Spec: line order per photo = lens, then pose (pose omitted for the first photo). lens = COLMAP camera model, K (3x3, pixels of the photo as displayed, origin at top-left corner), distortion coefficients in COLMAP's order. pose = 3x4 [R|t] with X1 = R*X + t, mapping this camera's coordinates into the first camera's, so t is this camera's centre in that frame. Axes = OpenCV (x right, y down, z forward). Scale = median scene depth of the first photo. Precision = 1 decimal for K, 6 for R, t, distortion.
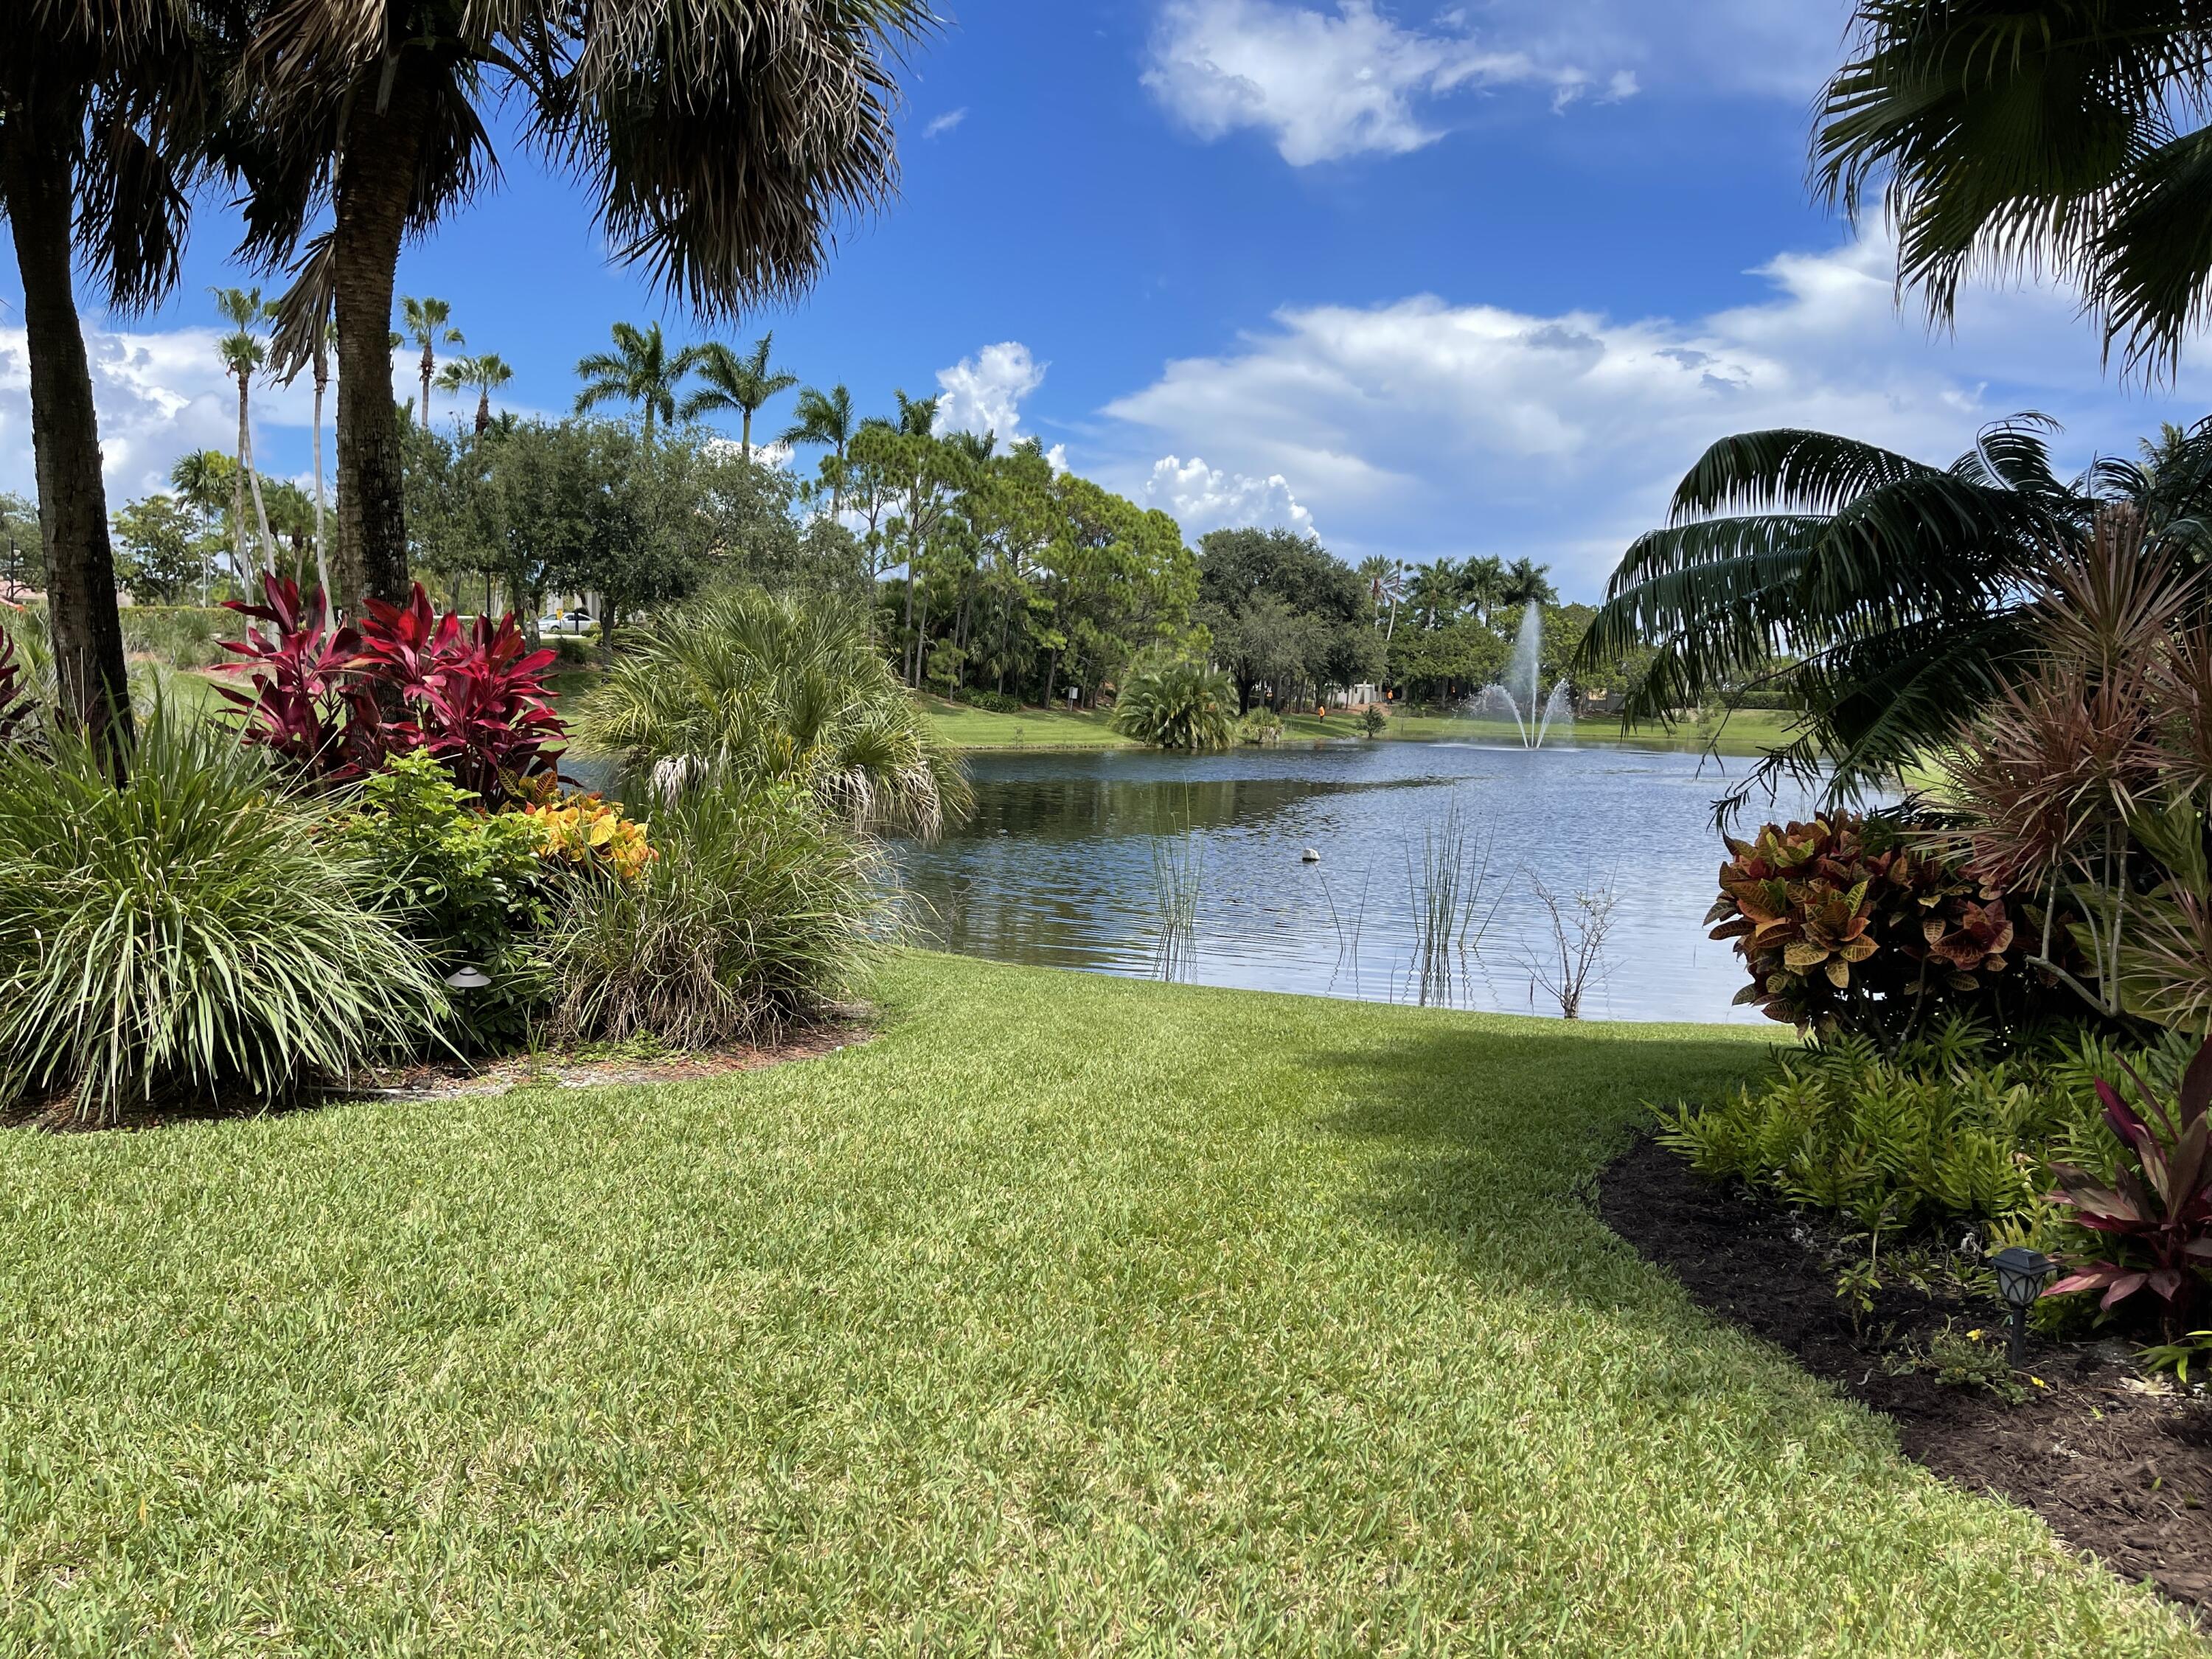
lens RADIAL K [[1675.9, 0, 1121.8], [0, 1675.9, 838.0], [0, 0, 1]] dist [0.046661, -0.010255]
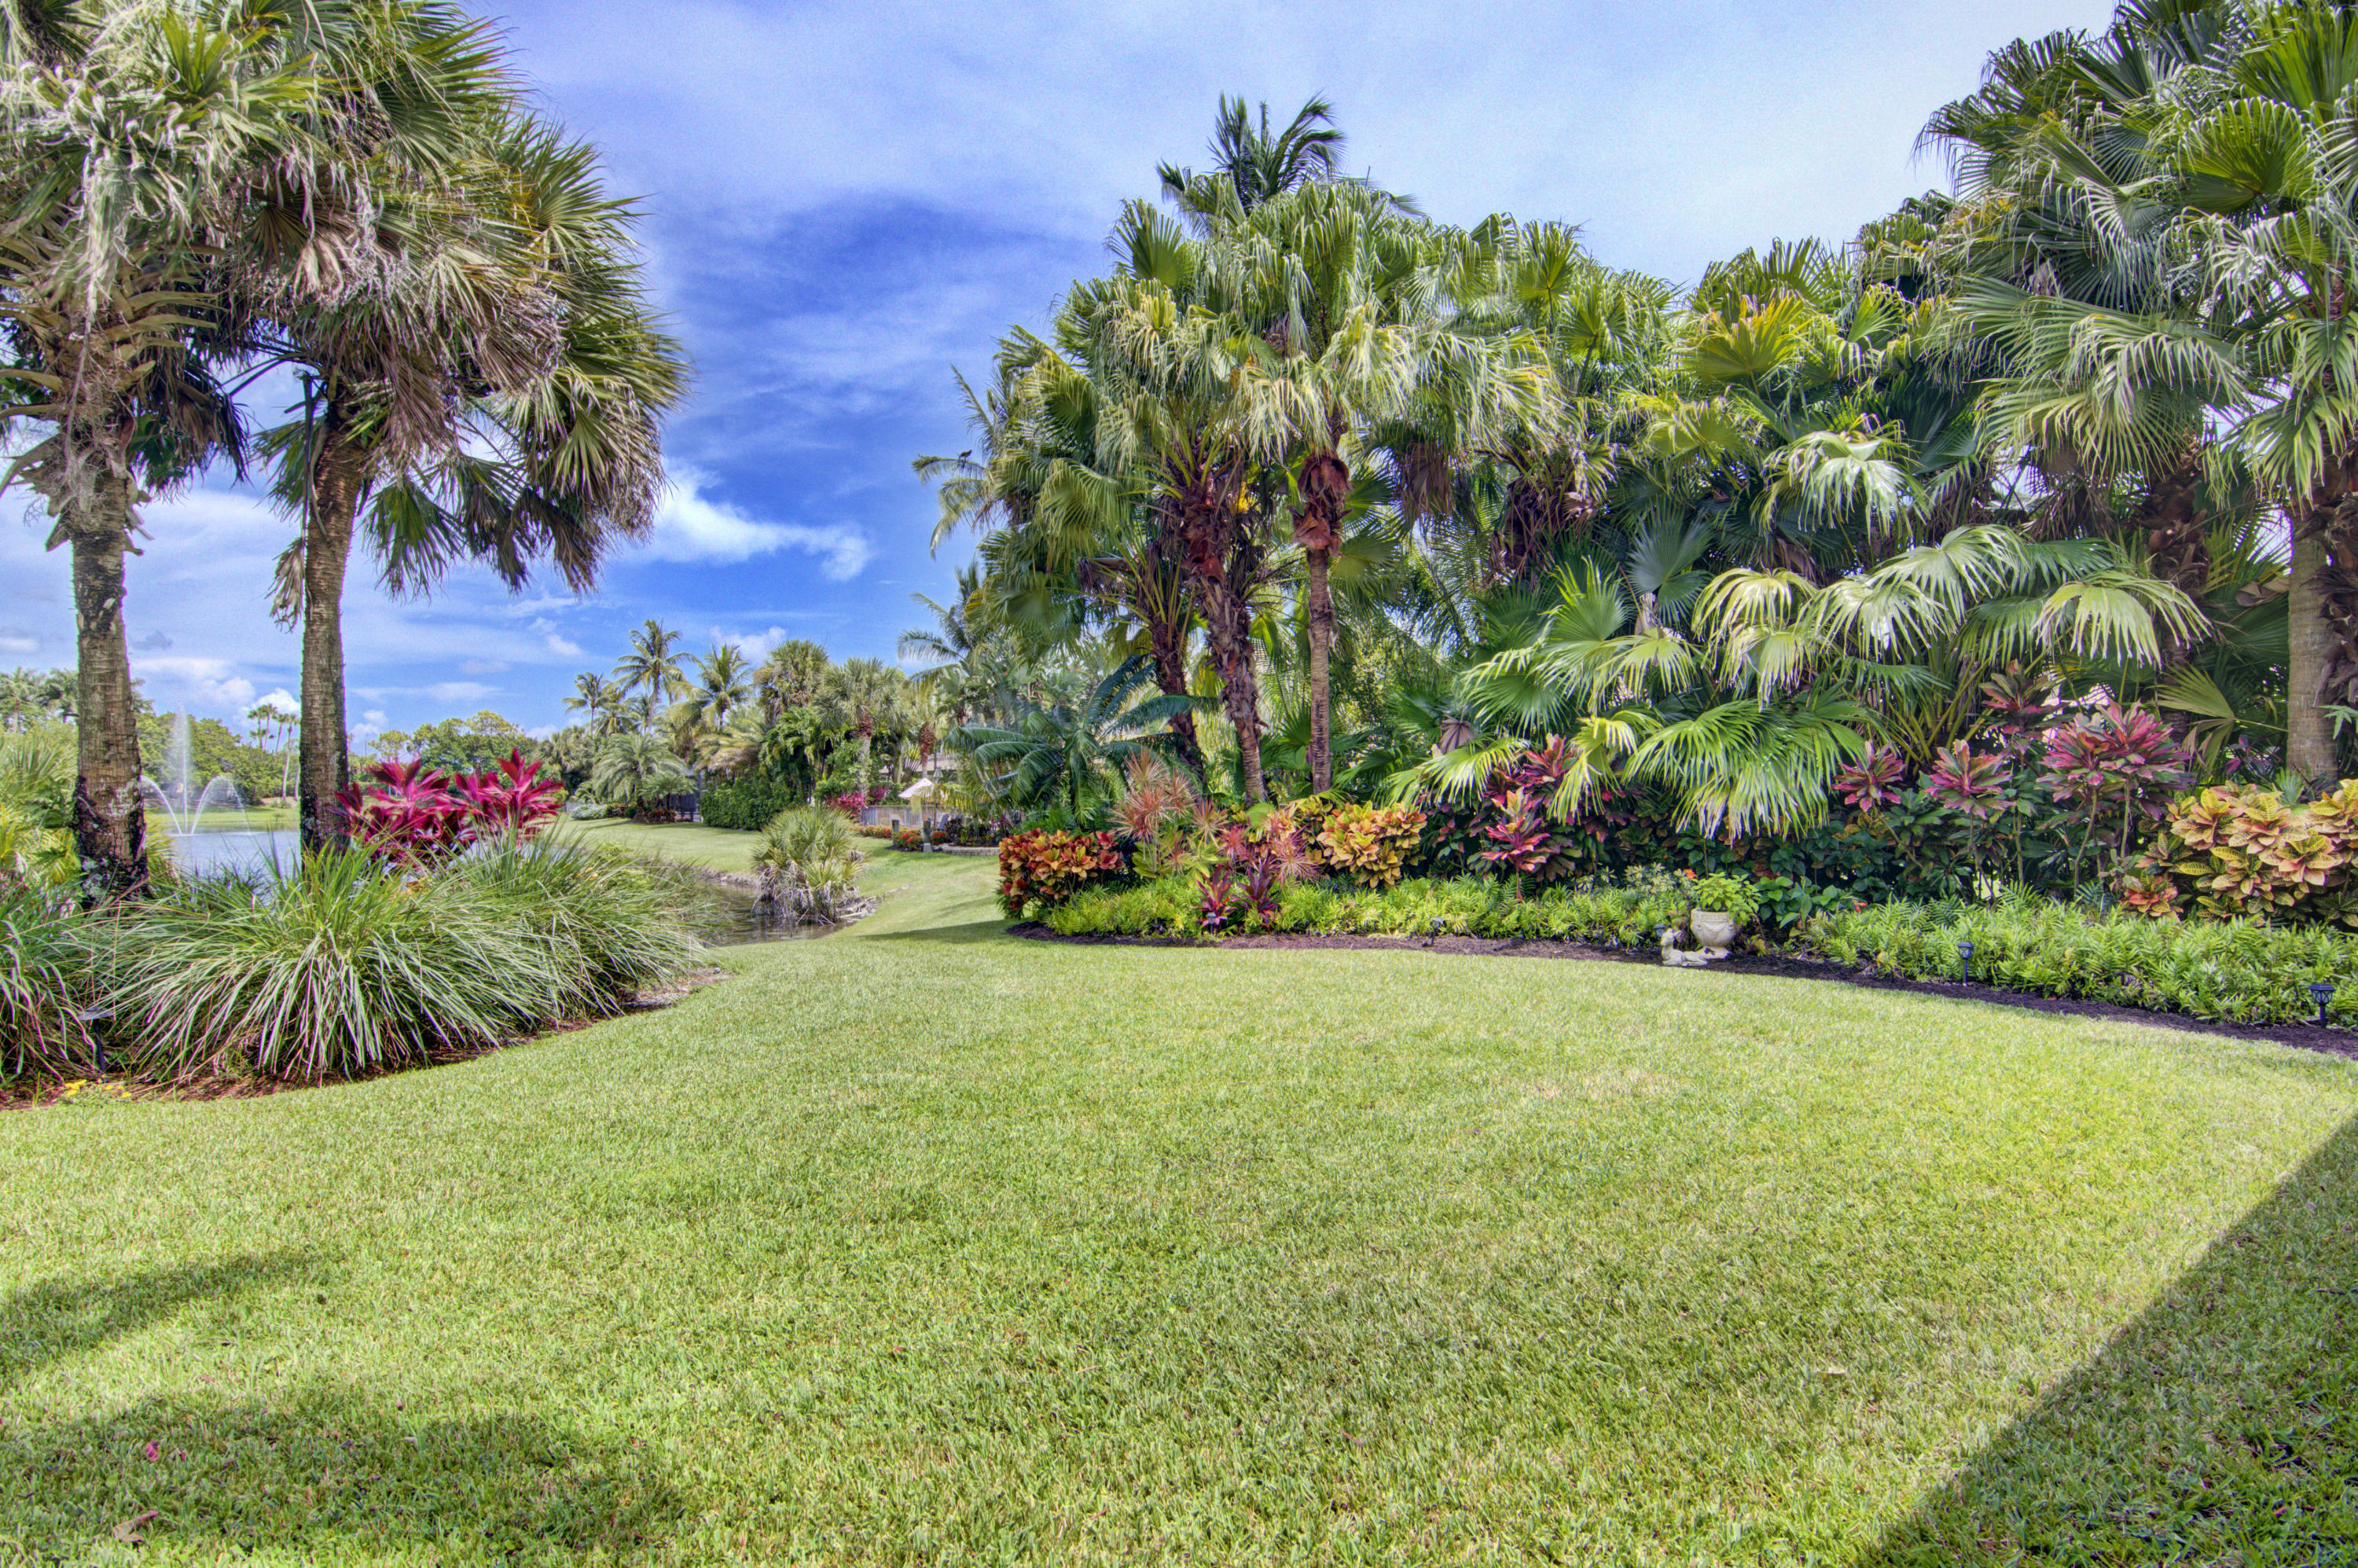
lens RADIAL K [[1138.1, 0, 1170.3], [0, 1138.1, 808.4], [0, 0, 1]] dist [-0.002201, -0.013945]
pose [[0.521782, -0.046161, 0.851829, -0.088273], [0.095254, 0.995443, -0.004404, -0.001500], [-0.847744, 0.083438, 0.523801, -0.022259]]
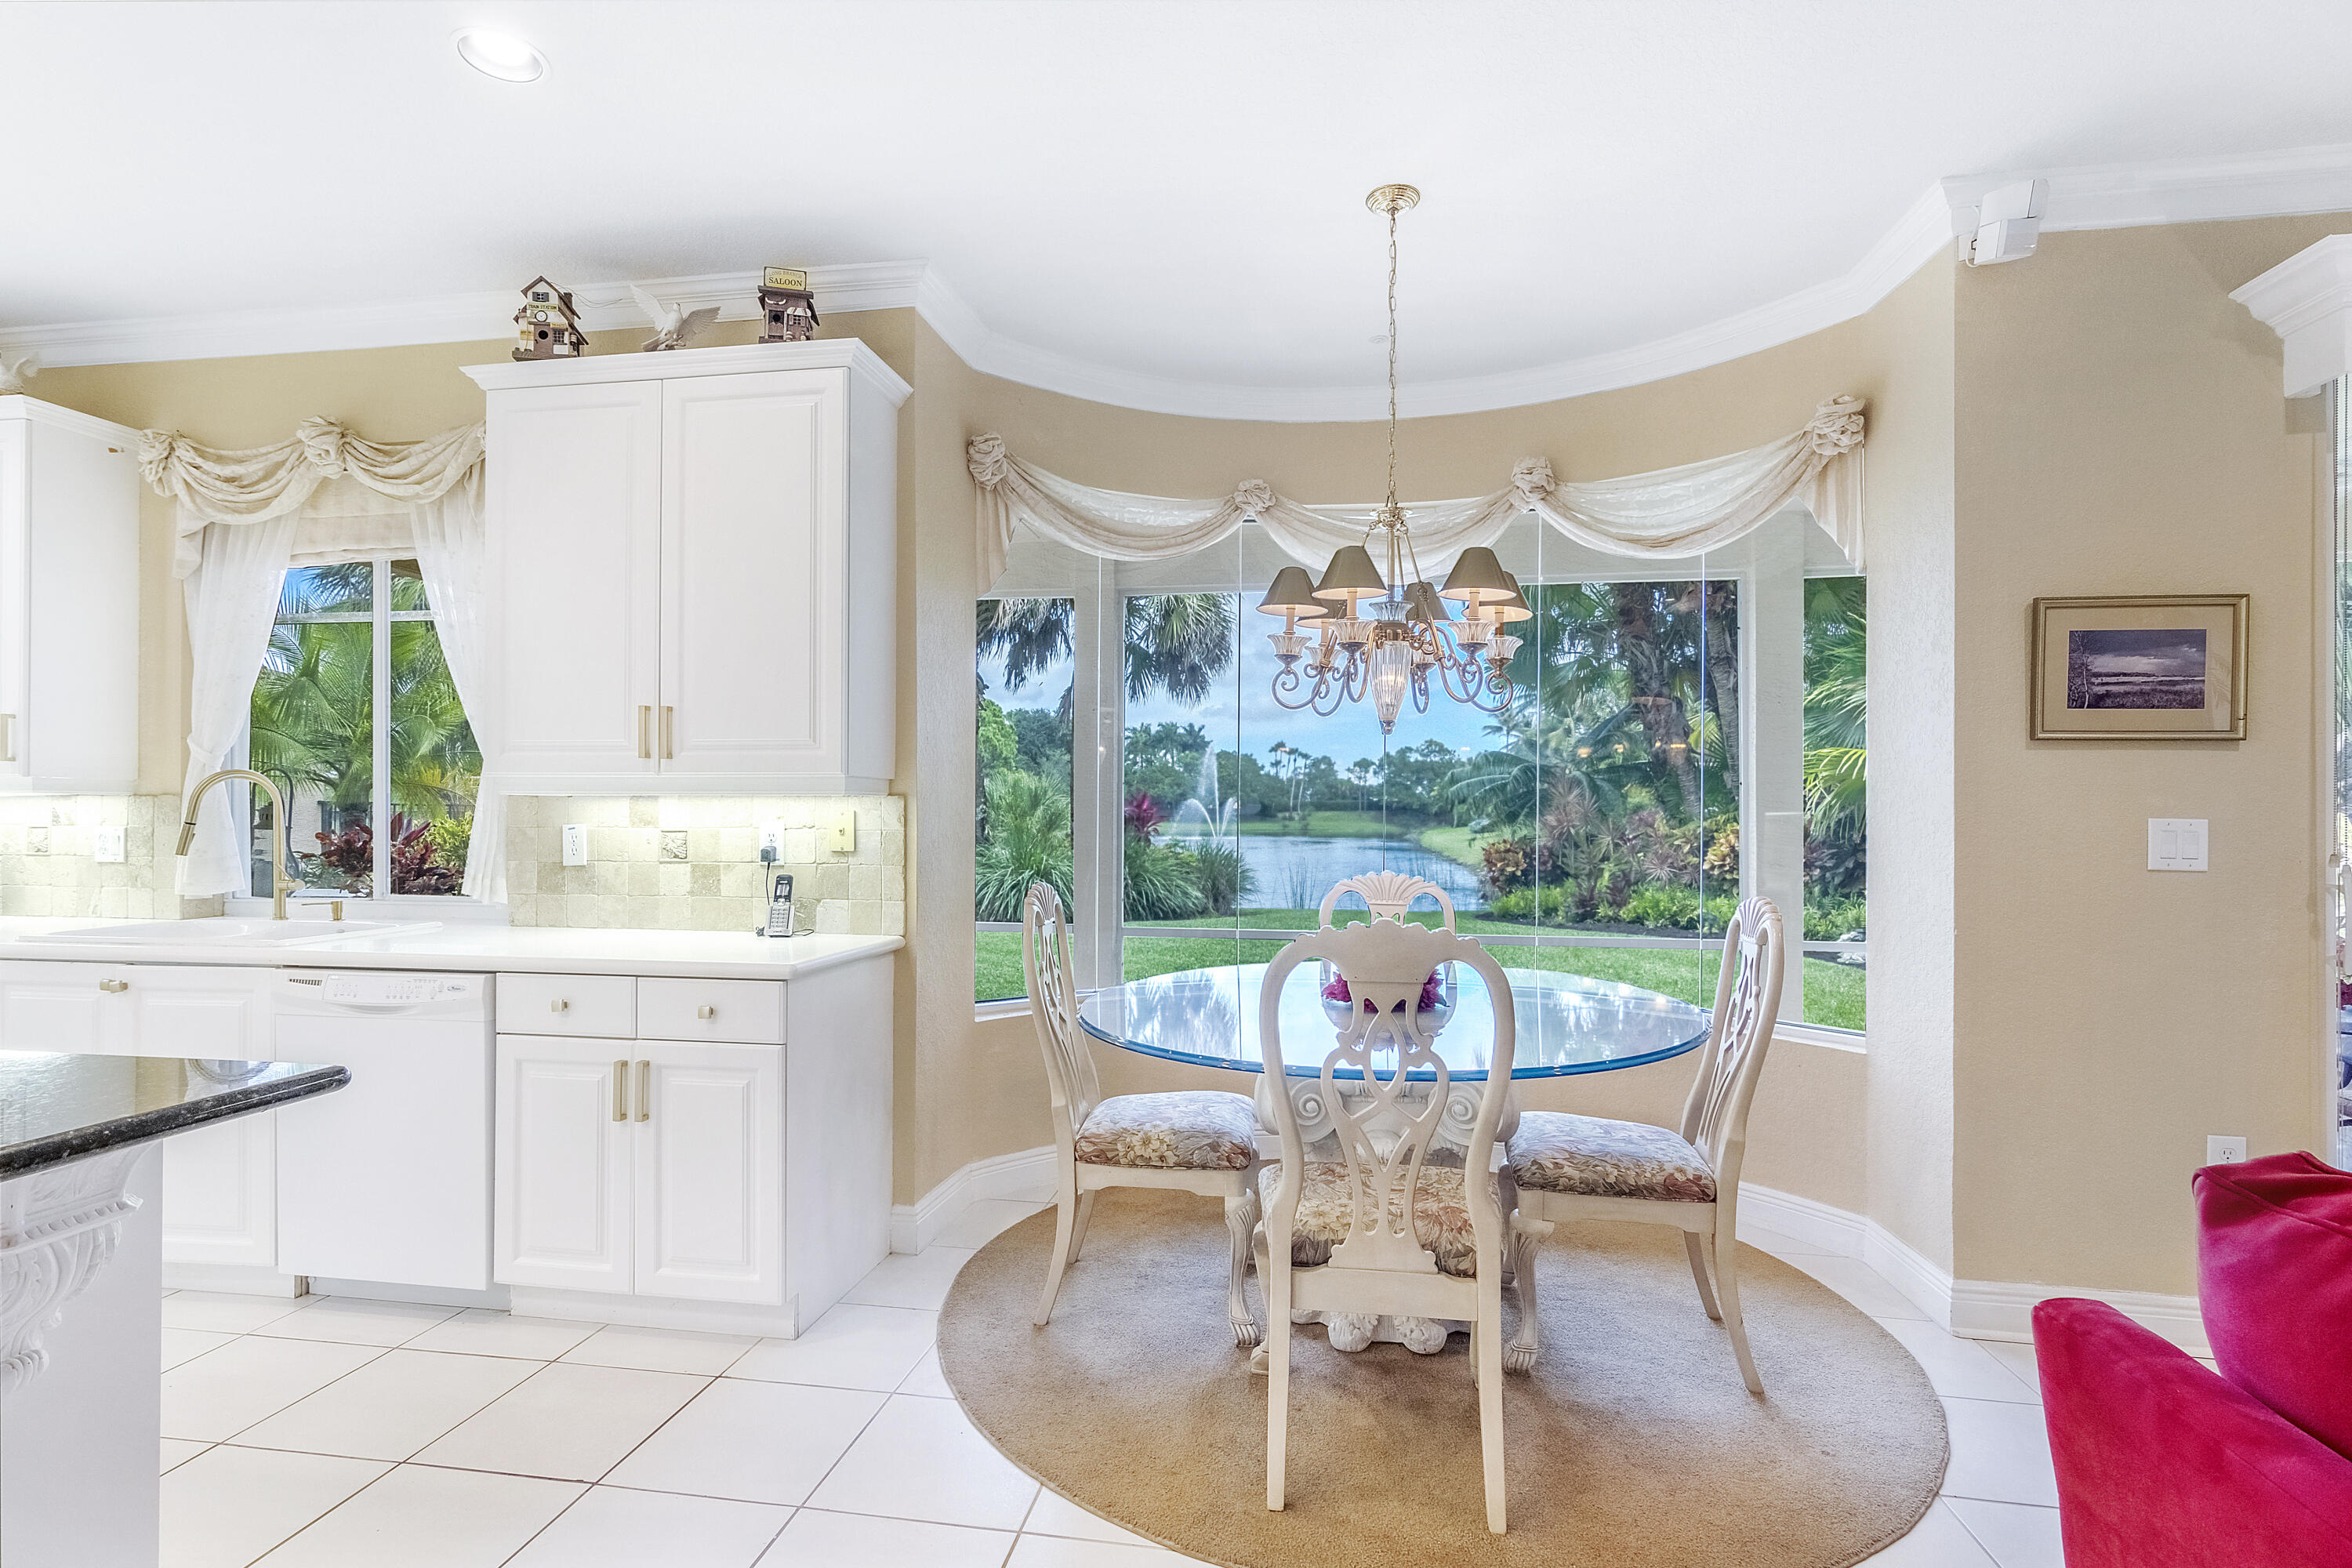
lens RADIAL K [[1135.3, 0, 1167.3], [0, 1135.3, 808.3], [0, 0, 1]] dist [-0.002201, -0.013945]
pose [[0.973600, -0.031477, 0.226082, -0.072117], [0.050857, 0.995463, -0.080414, 0.006528], [-0.222525, 0.089789, 0.970783, -0.108104]]
